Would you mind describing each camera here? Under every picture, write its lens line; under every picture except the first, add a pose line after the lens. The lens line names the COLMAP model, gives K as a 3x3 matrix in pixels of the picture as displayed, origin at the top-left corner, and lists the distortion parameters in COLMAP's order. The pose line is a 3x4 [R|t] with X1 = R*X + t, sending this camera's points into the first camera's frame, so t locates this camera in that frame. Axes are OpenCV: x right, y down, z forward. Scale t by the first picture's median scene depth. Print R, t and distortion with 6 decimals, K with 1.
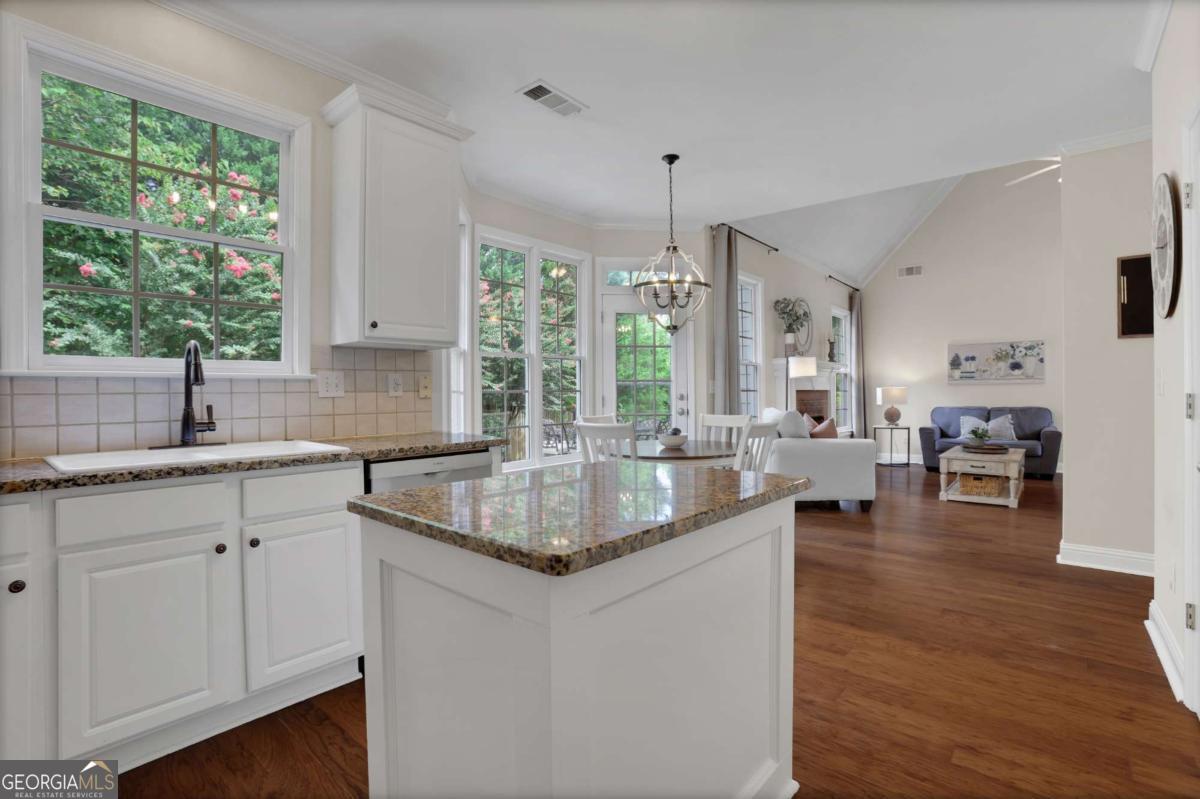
lens RADIAL K [[574.5, 0, 601.9], [0, 574.5, 396.2], [0, 0, 1]] dist [0.000844, 0.000025]
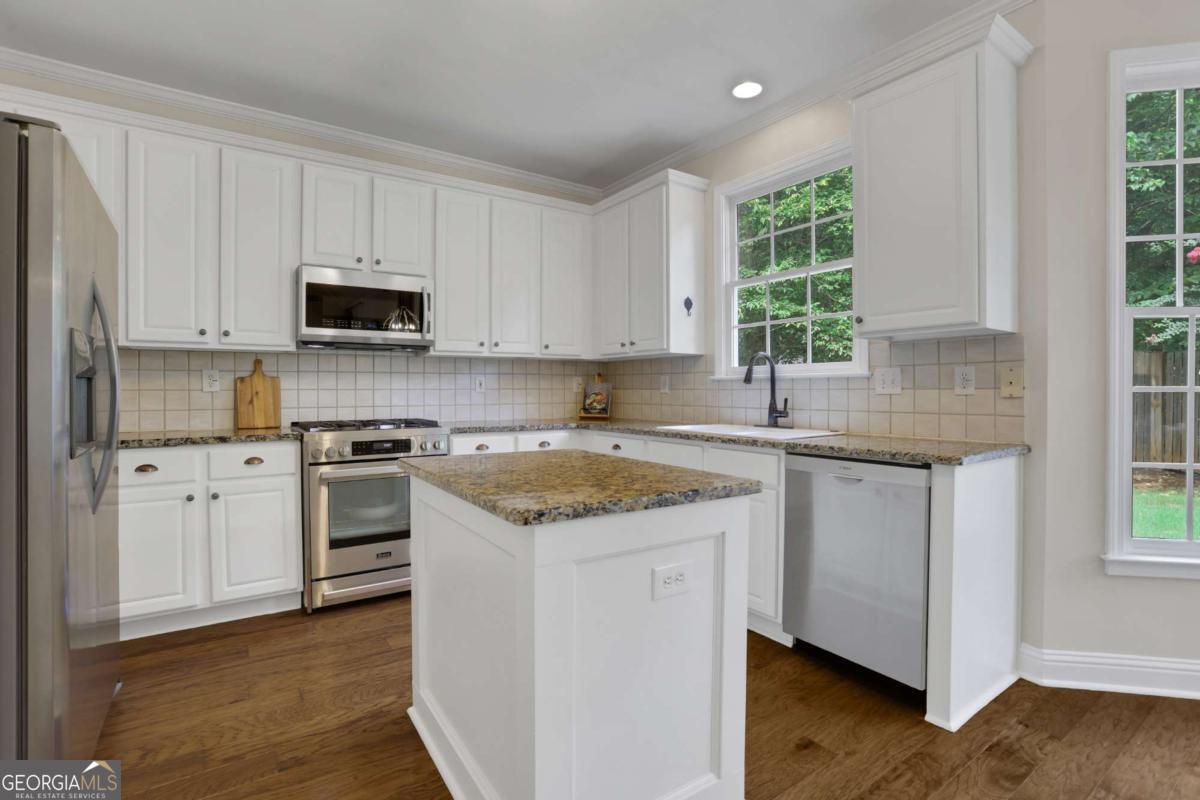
lens RADIAL K [[574.5, 0, 602.3], [0, 574.5, 393.1], [0, 0, 1]] dist [0.000844, 0.000025]
pose [[-0.234197, 0.006076, -0.972170, 0.675638], [-0.011844, 0.999888, 0.009103, -0.003454], [0.972117, 0.013646, -0.234099, 0.838363]]
